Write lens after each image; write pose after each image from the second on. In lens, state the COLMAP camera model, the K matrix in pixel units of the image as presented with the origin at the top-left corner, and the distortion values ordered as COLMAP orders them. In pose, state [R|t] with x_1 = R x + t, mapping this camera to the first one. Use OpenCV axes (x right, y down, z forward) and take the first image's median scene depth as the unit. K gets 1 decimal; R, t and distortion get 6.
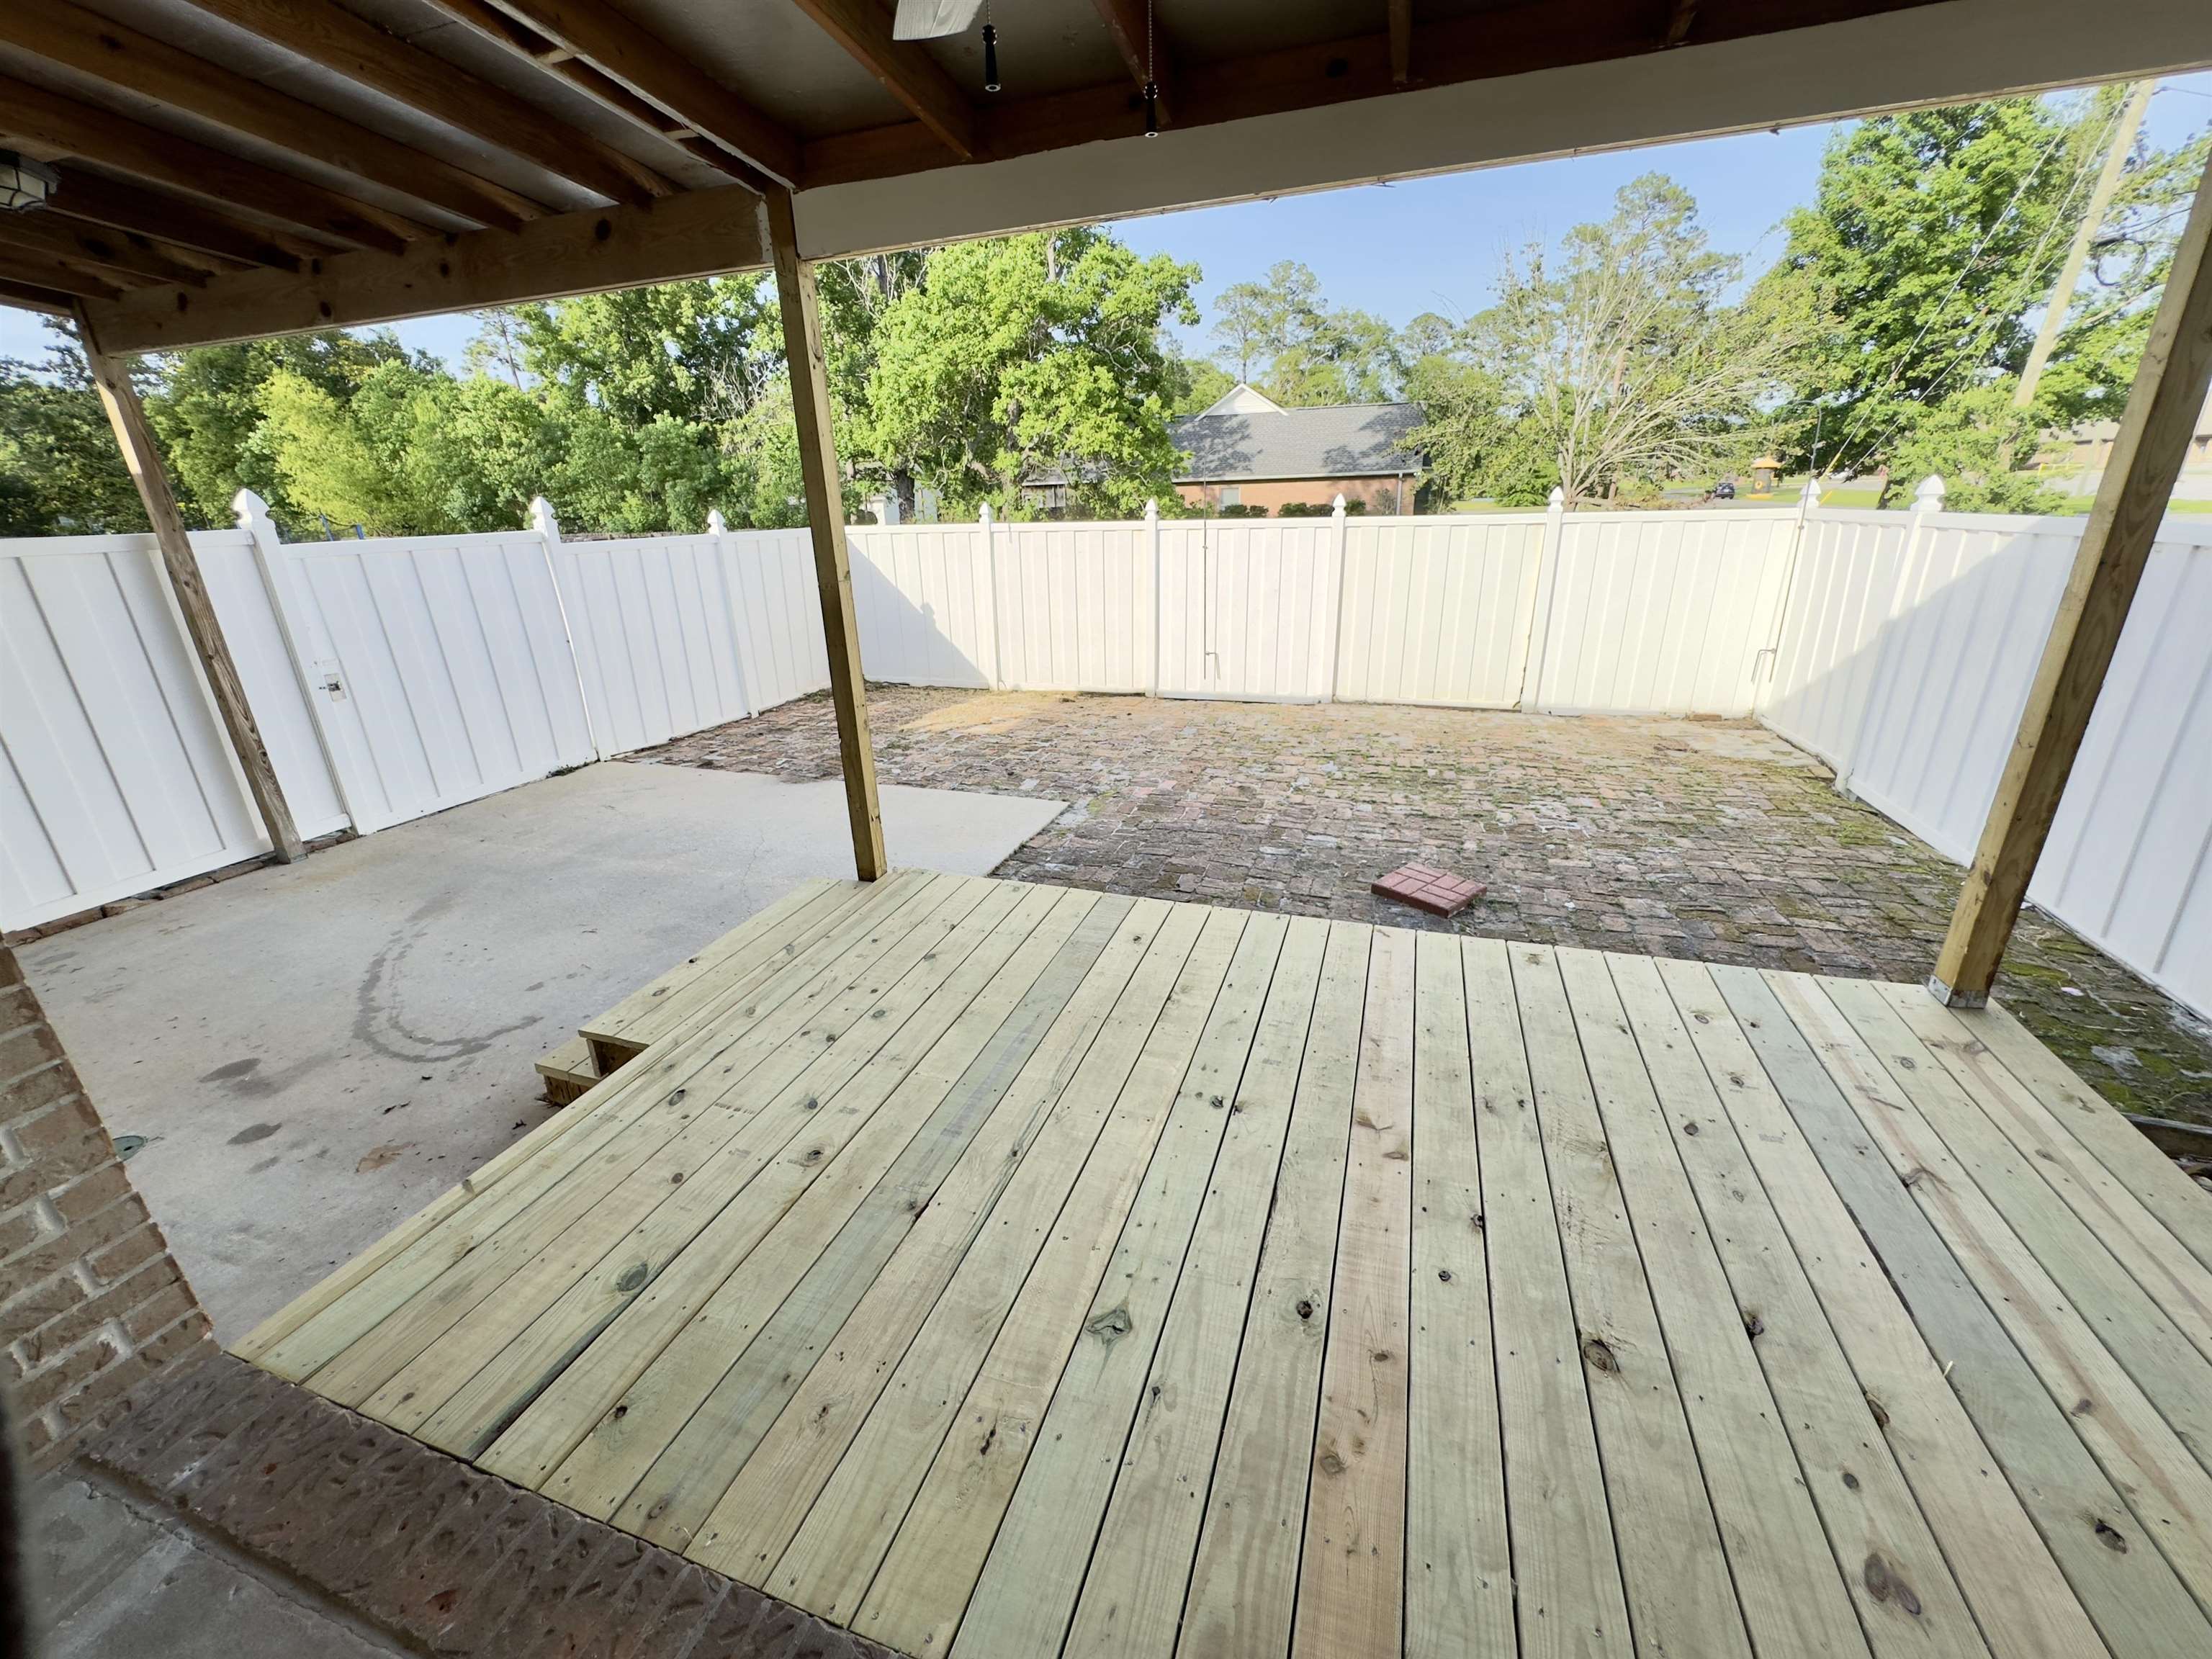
lens RADIAL K [[886.6, 0, 1106.0], [0, 886.6, 829.5], [0, 0, 1]] dist [-0.000420, -0.000123]
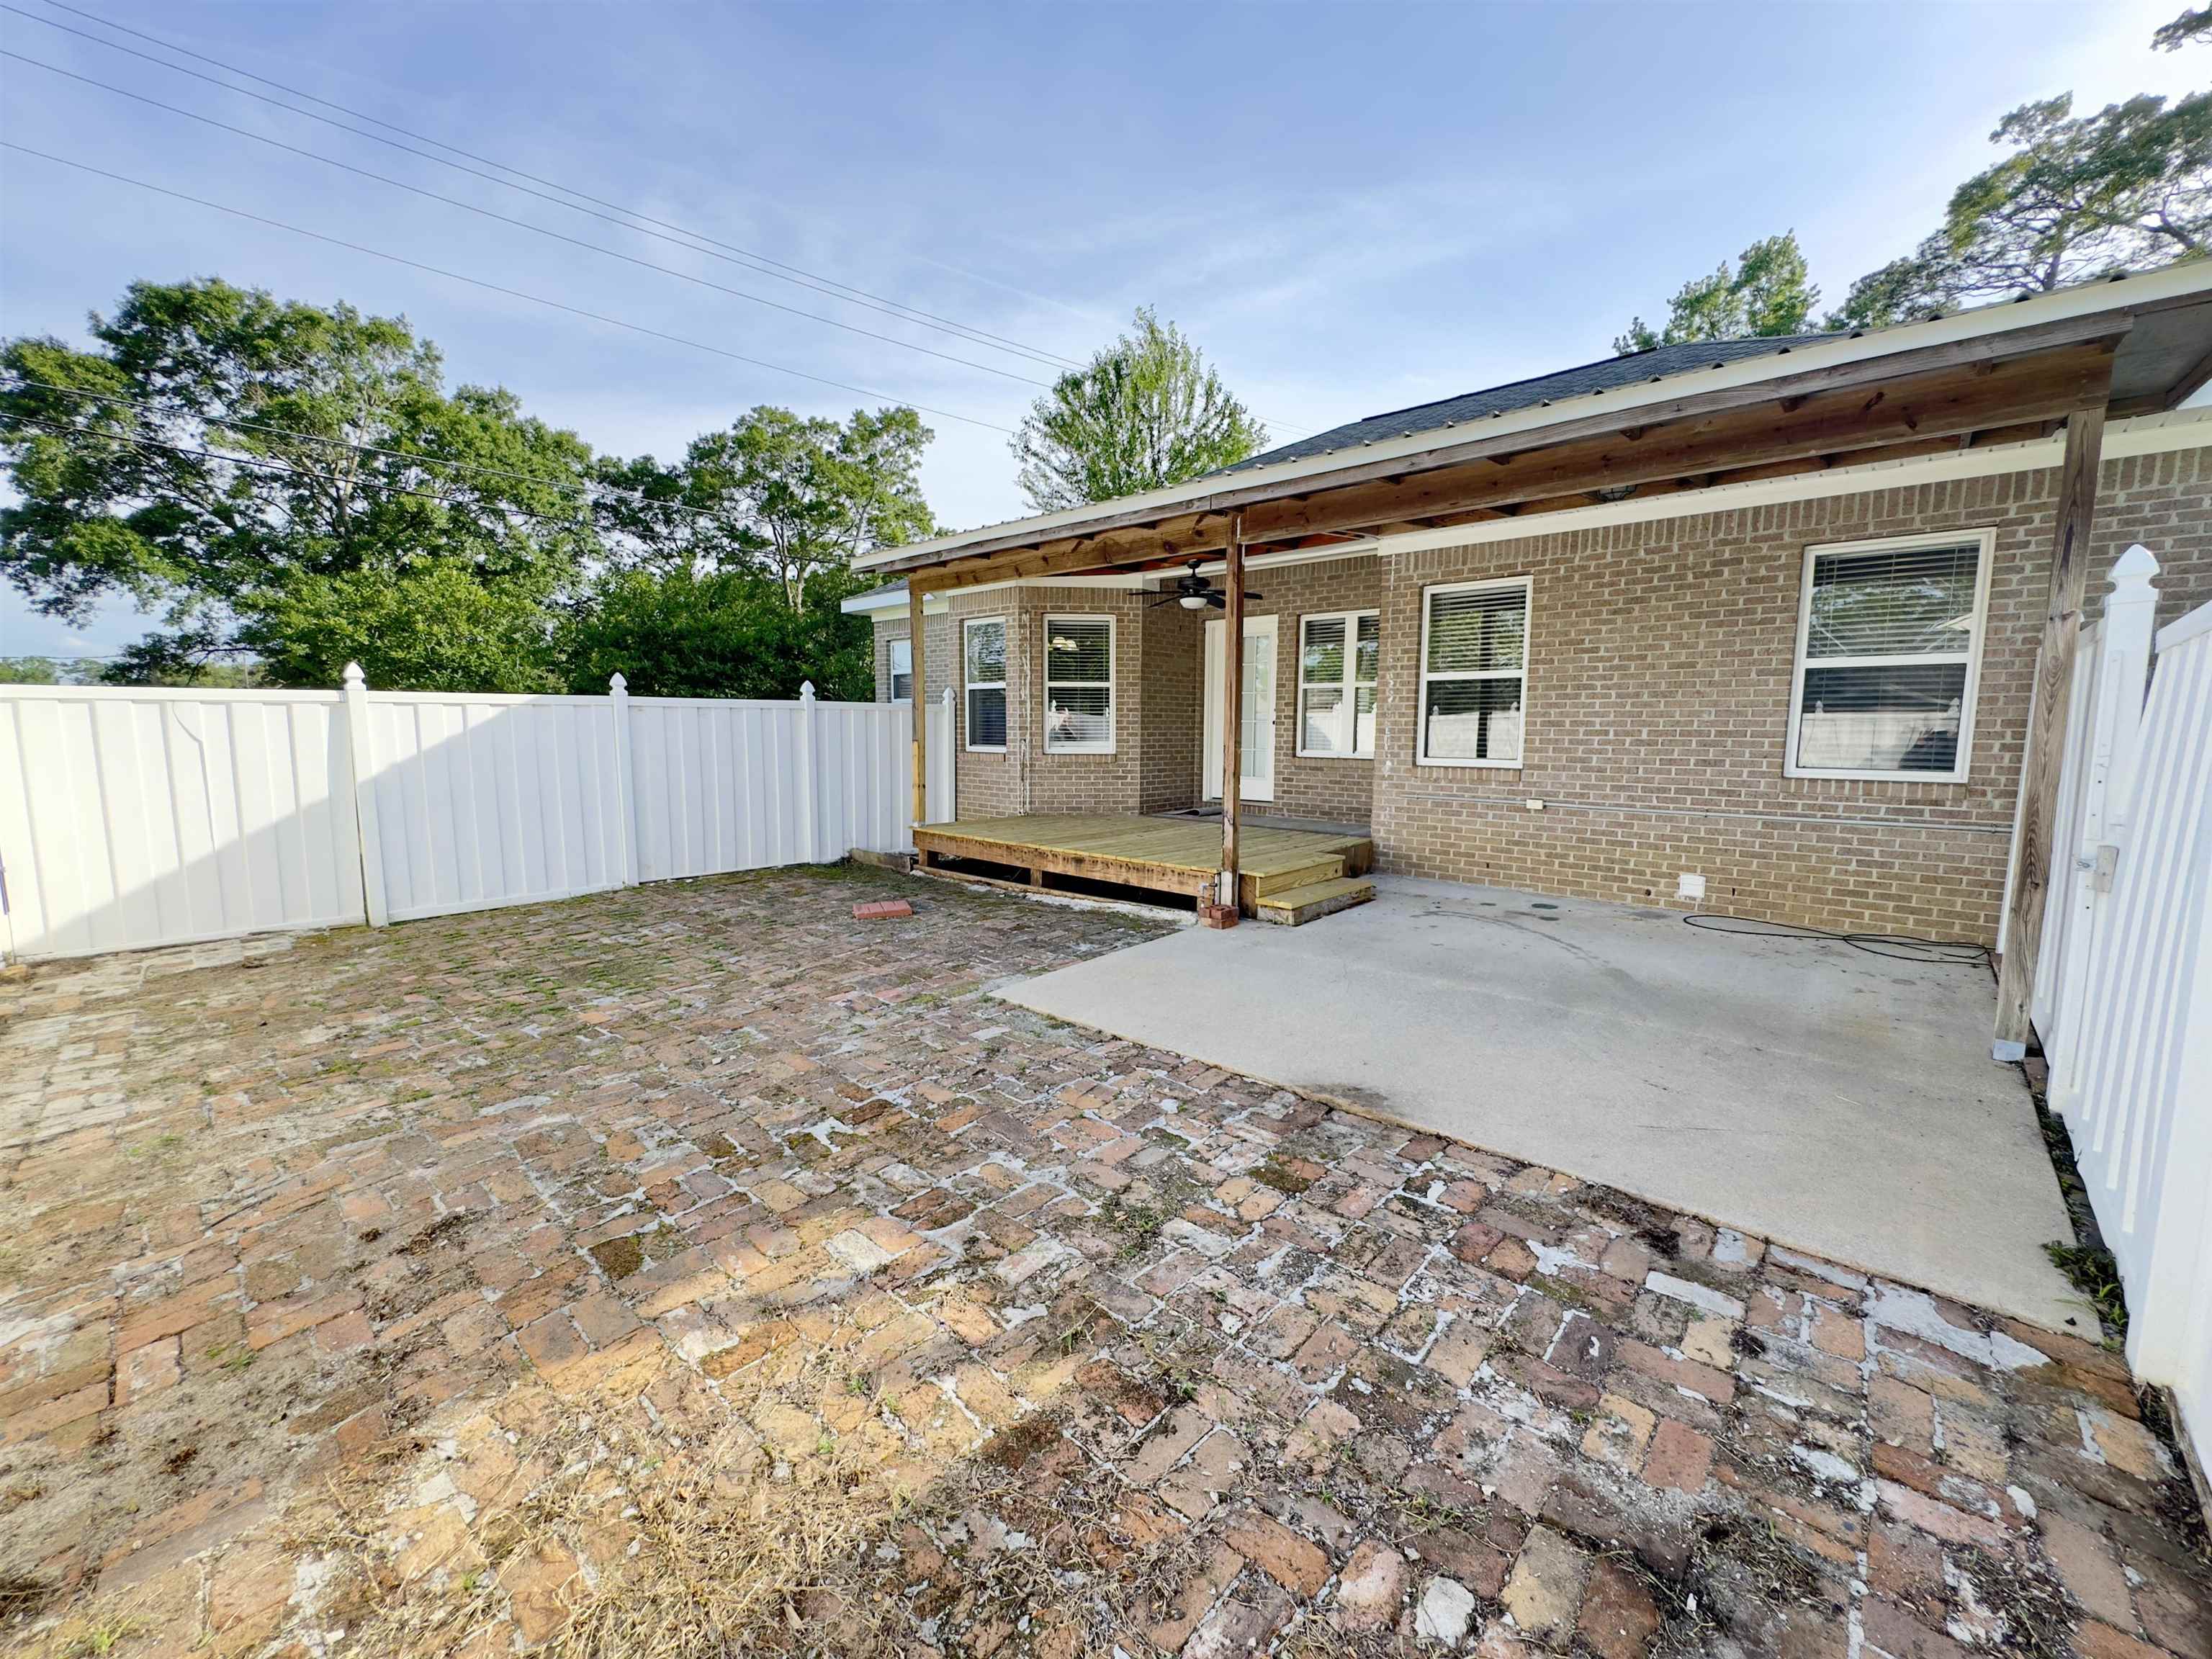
lens RADIAL K [[886.6, 0, 1106.0], [0, 886.6, 829.5], [0, 0, 1]] dist [-0.000420, -0.000123]
pose [[-0.915673, -0.020876, 0.401381, -0.433345], [0.163456, 0.892994, 0.419338, -0.455229], [-0.367185, 0.449585, -0.814278, 1.454892]]
